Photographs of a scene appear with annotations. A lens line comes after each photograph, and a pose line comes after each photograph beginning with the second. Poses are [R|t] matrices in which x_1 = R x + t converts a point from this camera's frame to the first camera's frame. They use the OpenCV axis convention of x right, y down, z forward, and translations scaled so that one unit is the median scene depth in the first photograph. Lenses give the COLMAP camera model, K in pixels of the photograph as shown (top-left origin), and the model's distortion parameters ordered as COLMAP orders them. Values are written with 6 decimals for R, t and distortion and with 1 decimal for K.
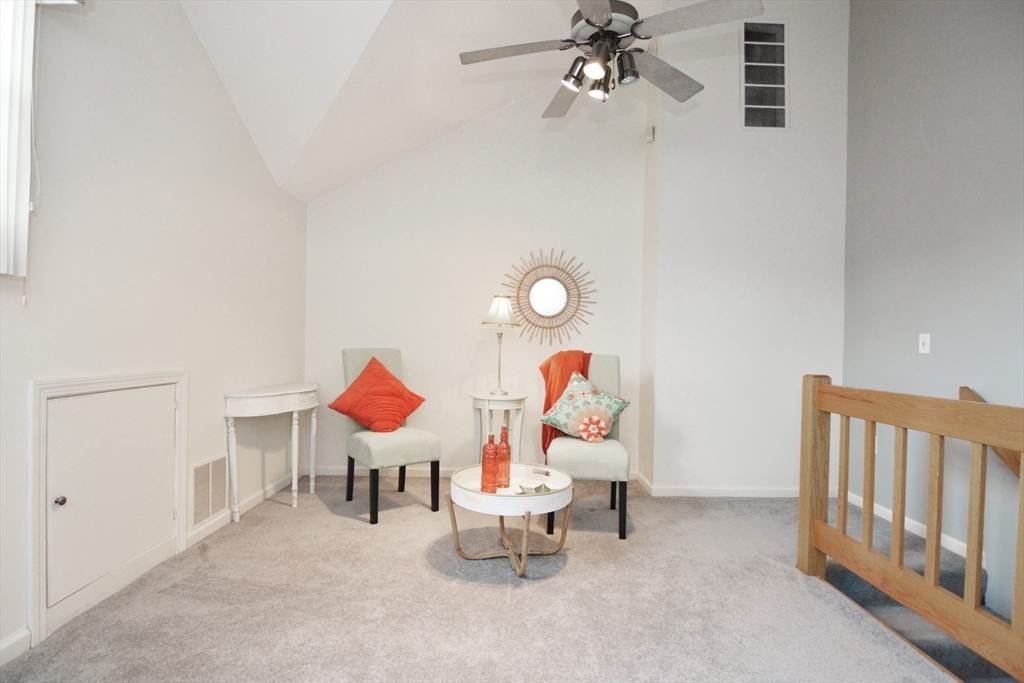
lens RADIAL K [[521.2, 0, 513.7], [0, 521.2, 346.5], [0, 0, 1]] dist [-0.000559, -0.007324]
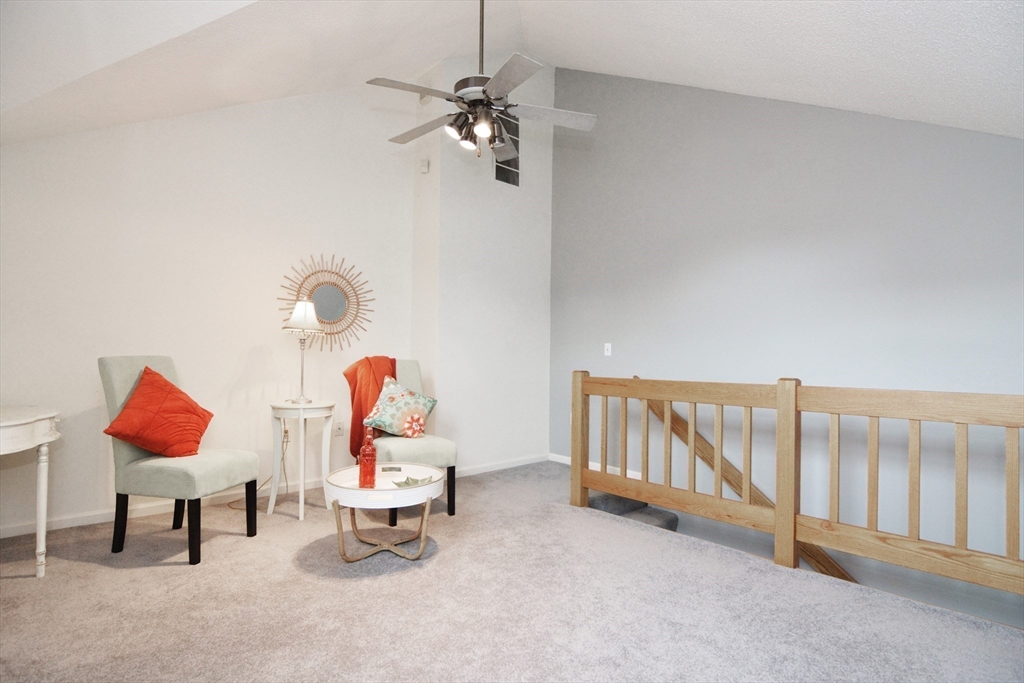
lens RADIAL K [[521.2, 0, 535.1], [0, 521.2, 349.9], [0, 0, 1]] dist [-0.000559, -0.007324]
pose [[0.727046, -0.000597, 0.686589, -0.414861], [0.004046, 0.999986, -0.003416, -0.000199], [-0.686577, 0.005262, 0.727038, 0.010512]]
